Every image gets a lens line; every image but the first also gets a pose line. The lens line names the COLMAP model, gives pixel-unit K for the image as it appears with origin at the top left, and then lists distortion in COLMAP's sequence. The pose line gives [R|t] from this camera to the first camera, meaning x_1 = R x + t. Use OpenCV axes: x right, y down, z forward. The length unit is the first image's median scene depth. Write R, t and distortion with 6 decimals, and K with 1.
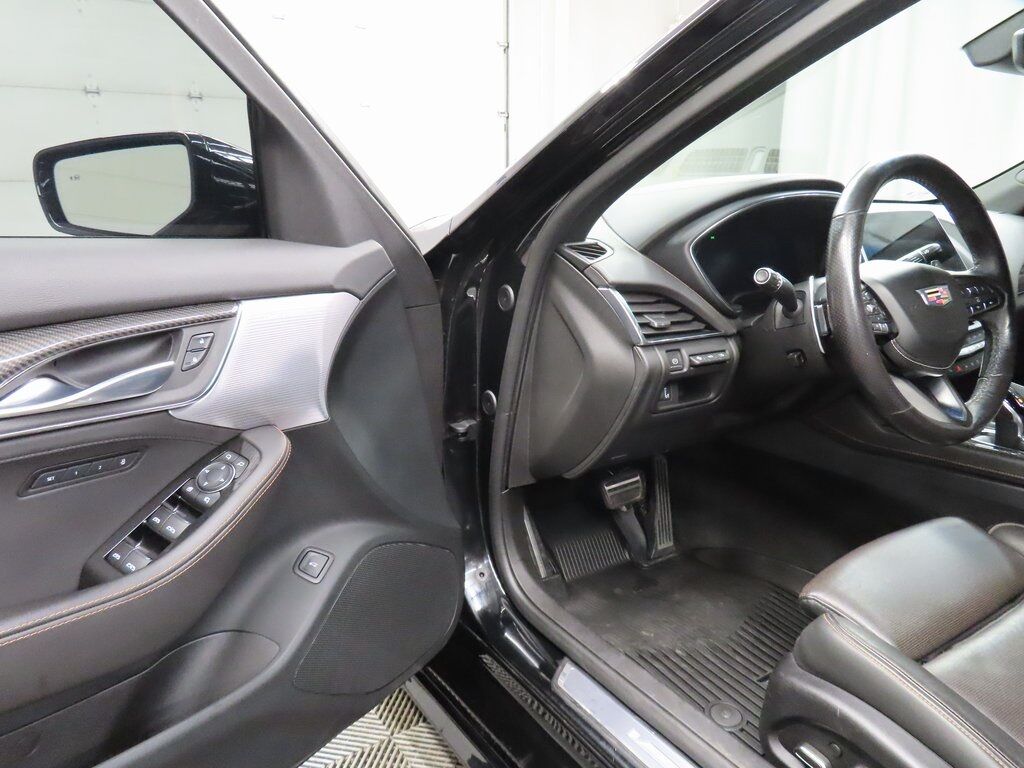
lens RADIAL K [[728.1, 0, 512.6], [0, 728.1, 380.0], [0, 0, 1]] dist [-0.013470, 0.005715]
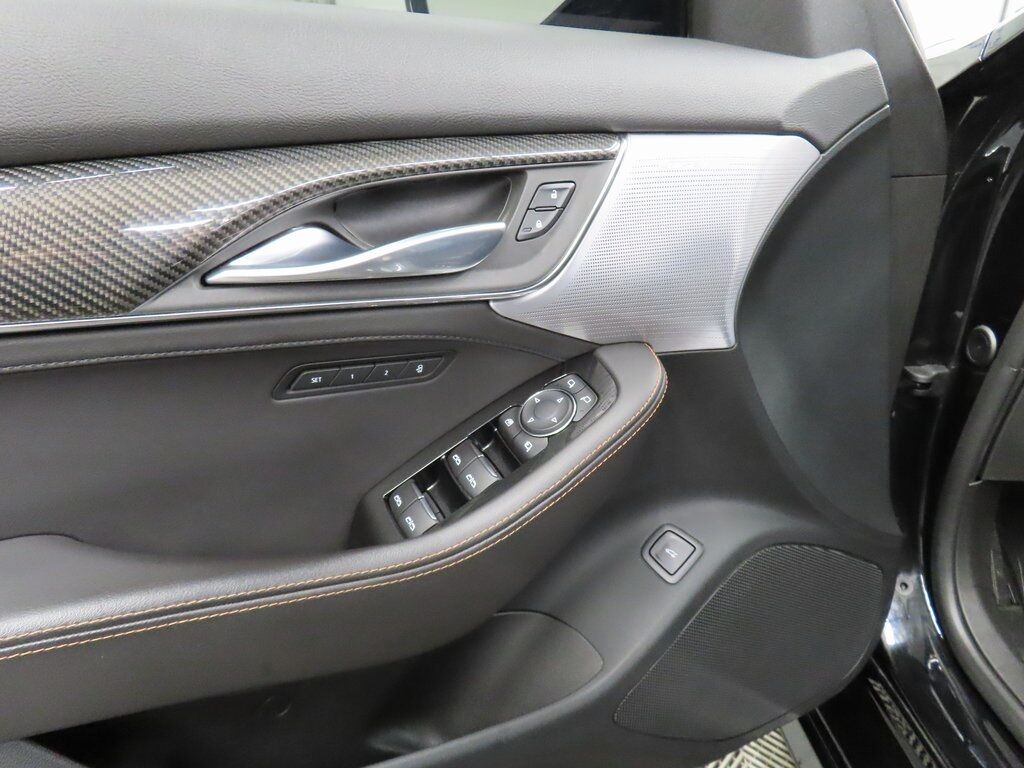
lens RADIAL K [[728.1, 0, 518.0], [0, 728.1, 381.7], [0, 0, 1]] dist [-0.013470, 0.005715]
pose [[0.861438, 0.200479, -0.466618, -0.111855], [-0.124484, 0.974112, 0.188705, -0.009665], [0.492369, -0.104471, 0.864094, 0.358310]]
